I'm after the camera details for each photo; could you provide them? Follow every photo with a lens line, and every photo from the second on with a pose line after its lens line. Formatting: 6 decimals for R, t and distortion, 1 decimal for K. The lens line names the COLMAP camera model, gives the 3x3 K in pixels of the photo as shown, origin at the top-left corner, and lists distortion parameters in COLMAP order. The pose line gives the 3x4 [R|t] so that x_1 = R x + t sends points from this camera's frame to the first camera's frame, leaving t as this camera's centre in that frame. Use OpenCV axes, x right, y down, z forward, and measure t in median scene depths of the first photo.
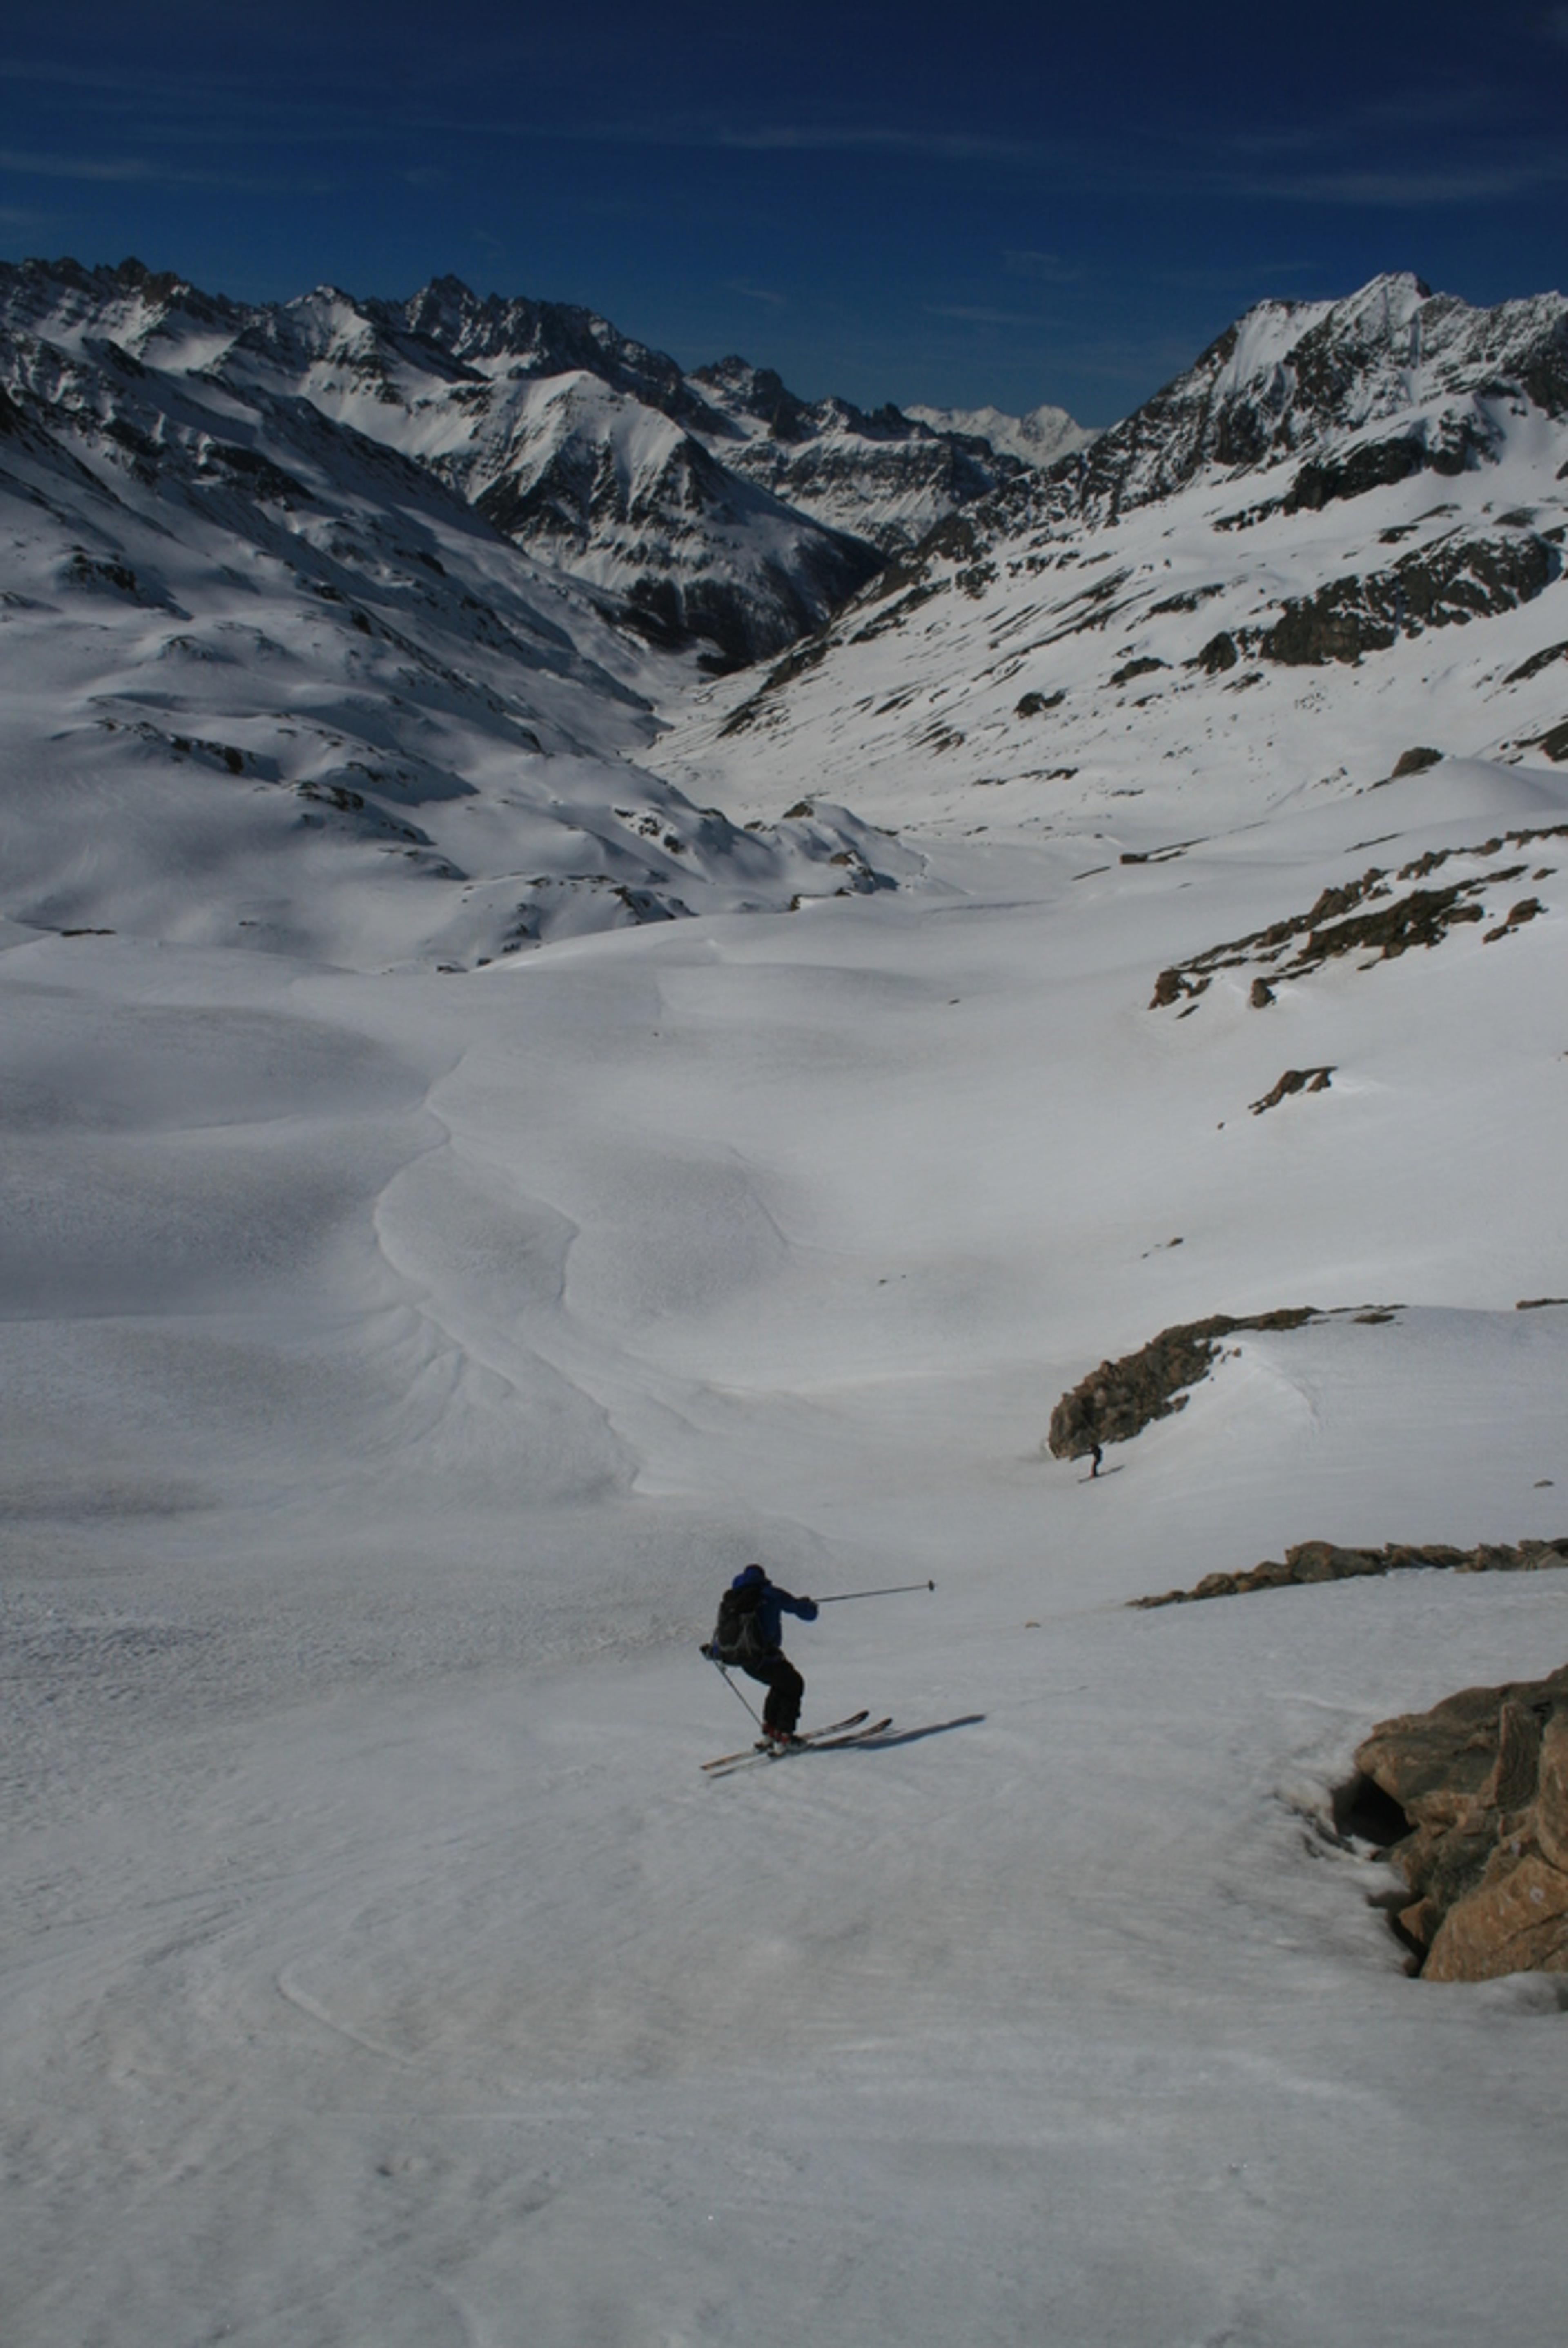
lens RADIAL K [[2002.0, 0, 778.5], [0, 2002.0, 1174.2], [0, 0, 1]] dist [-0.162994, 0.146691]
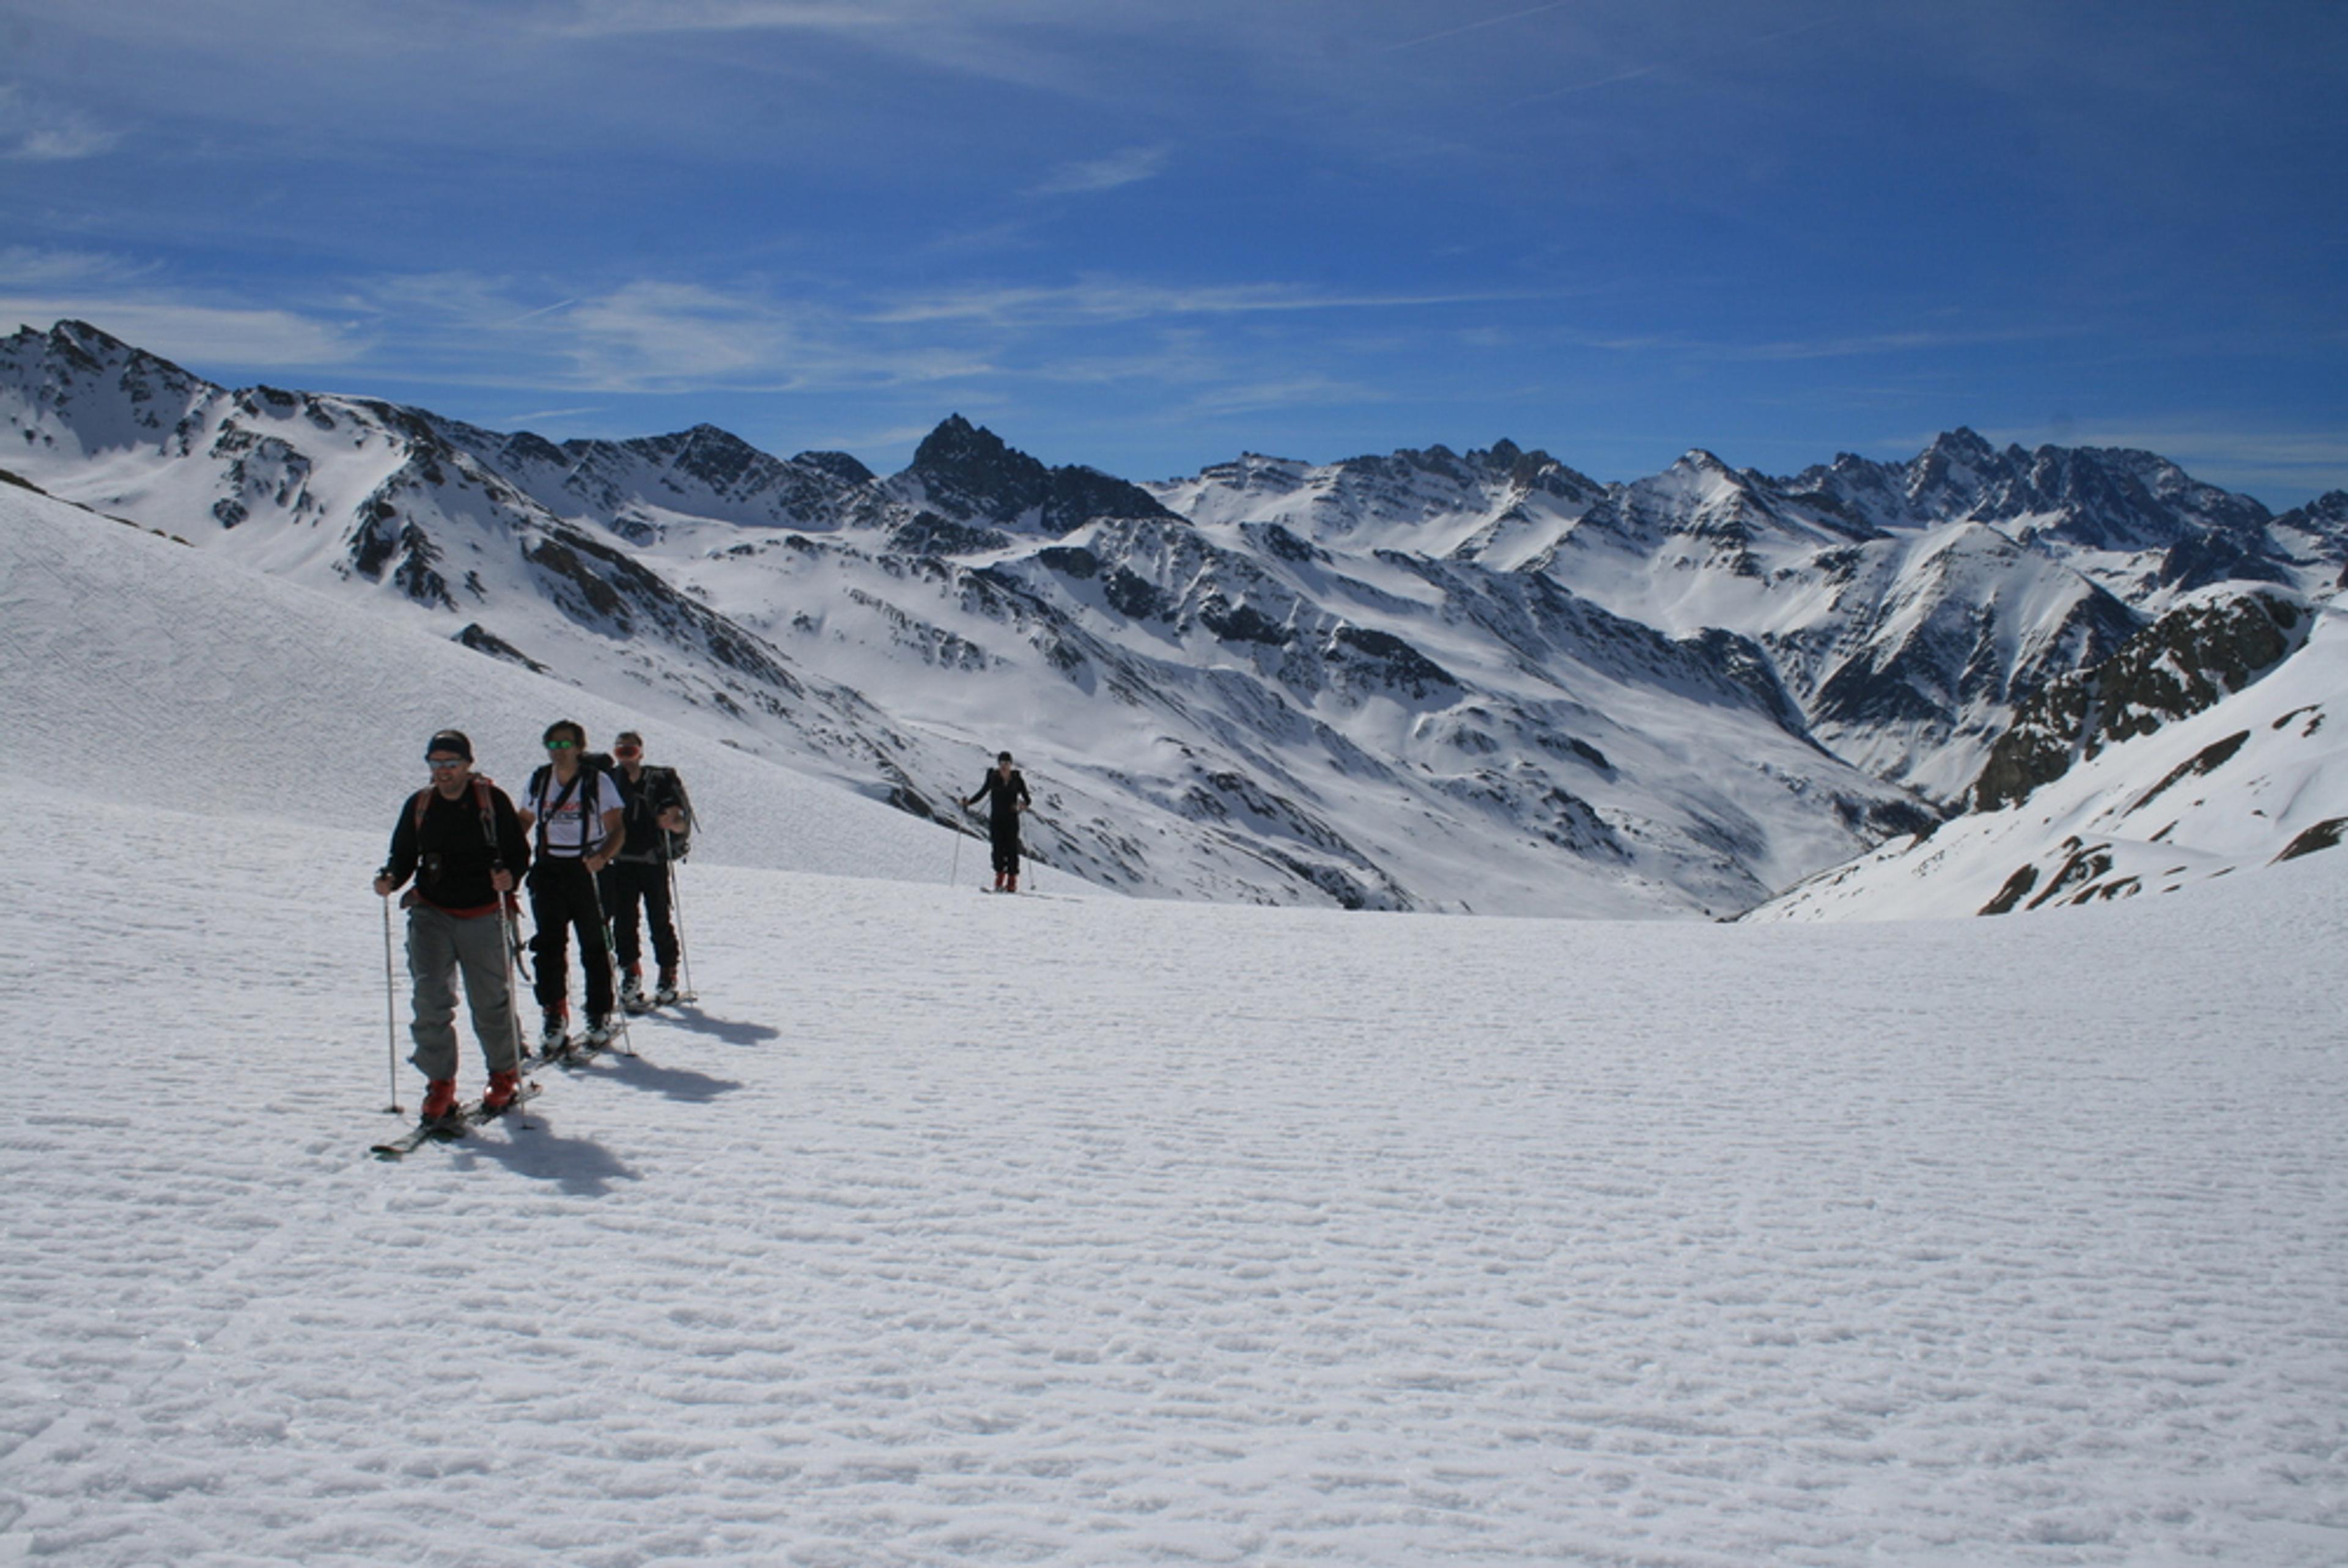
lens RADIAL K [[2431.9, 0, 1174.0], [0, 2431.9, 784.0], [0, 0, 1]] dist [-0.128492, 0.167074]
pose [[0.854610, -0.036978, -0.517953, 0.131035], [-0.118341, 0.957343, -0.263608, -0.005614], [0.505606, 0.286577, 0.813779, 0.054228]]
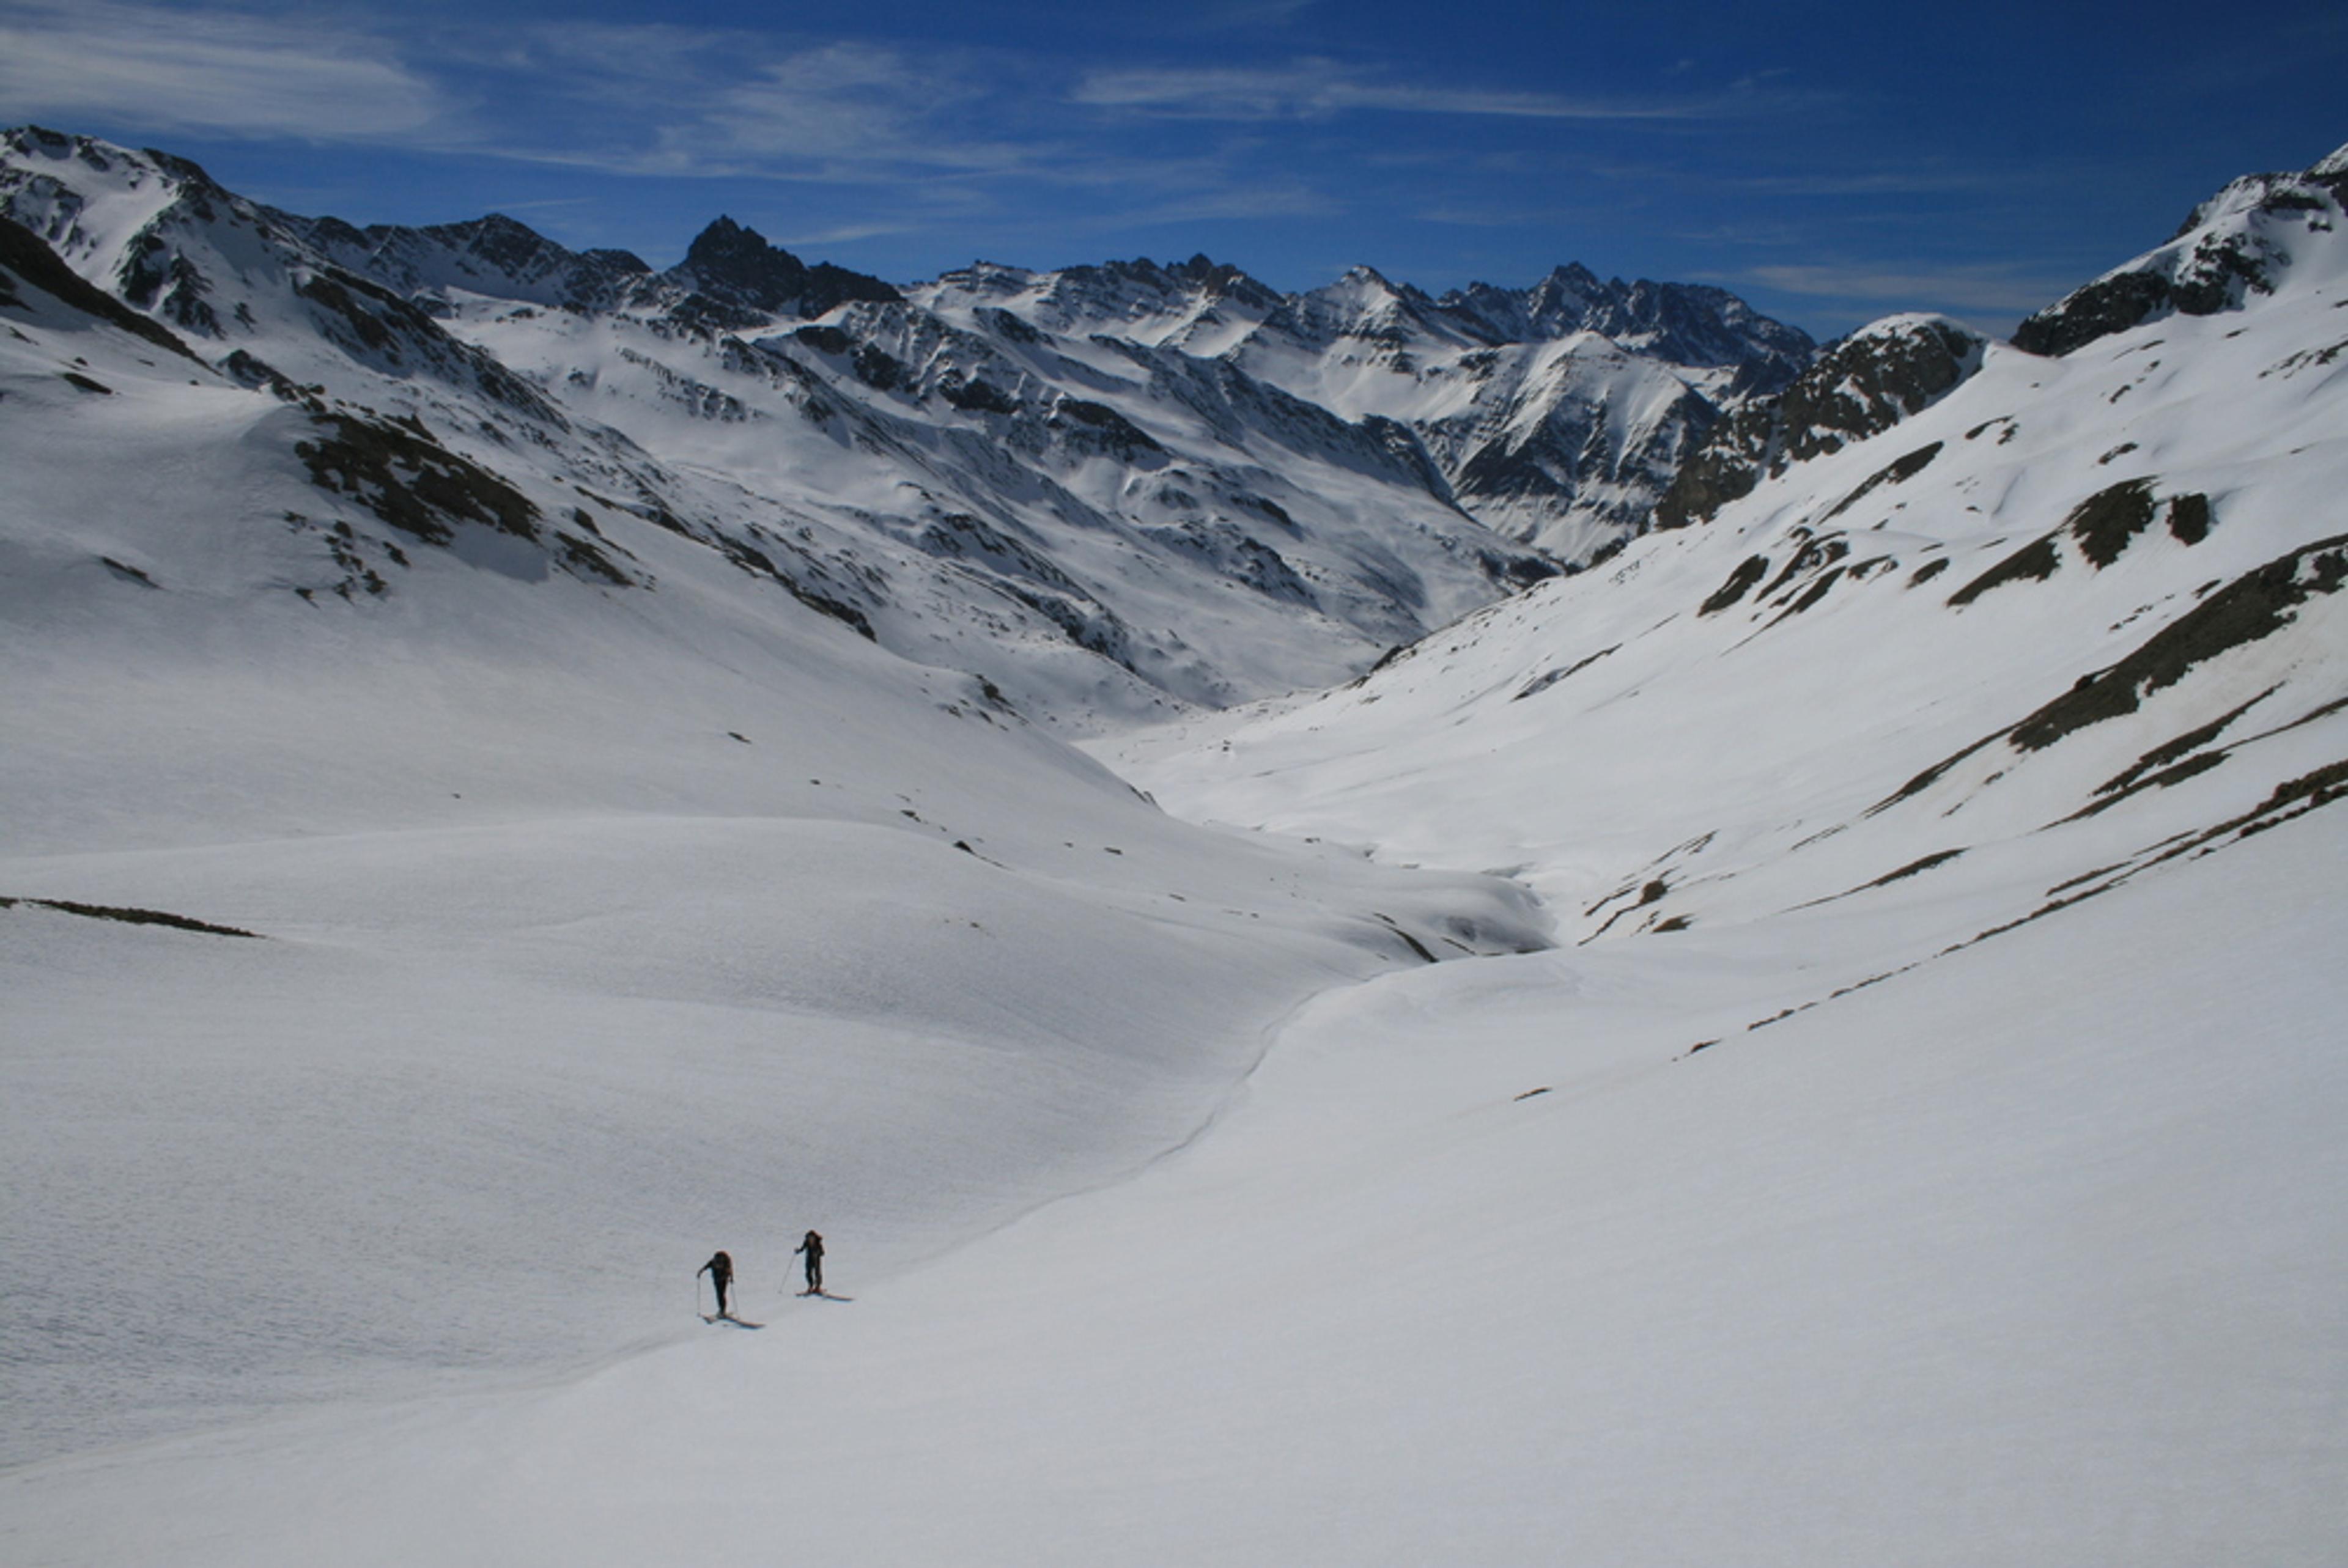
lens RADIAL K [[2001.9, 0, 1183.5], [0, 2001.9, 794.0], [0, 0, 1]] dist [-0.162994, 0.146691]
pose [[0.916093, 0.020936, -0.400419, 0.114098], [-0.093524, 0.982248, -0.162610, -0.007884], [0.389907, 0.186415, 0.901788, 0.082691]]
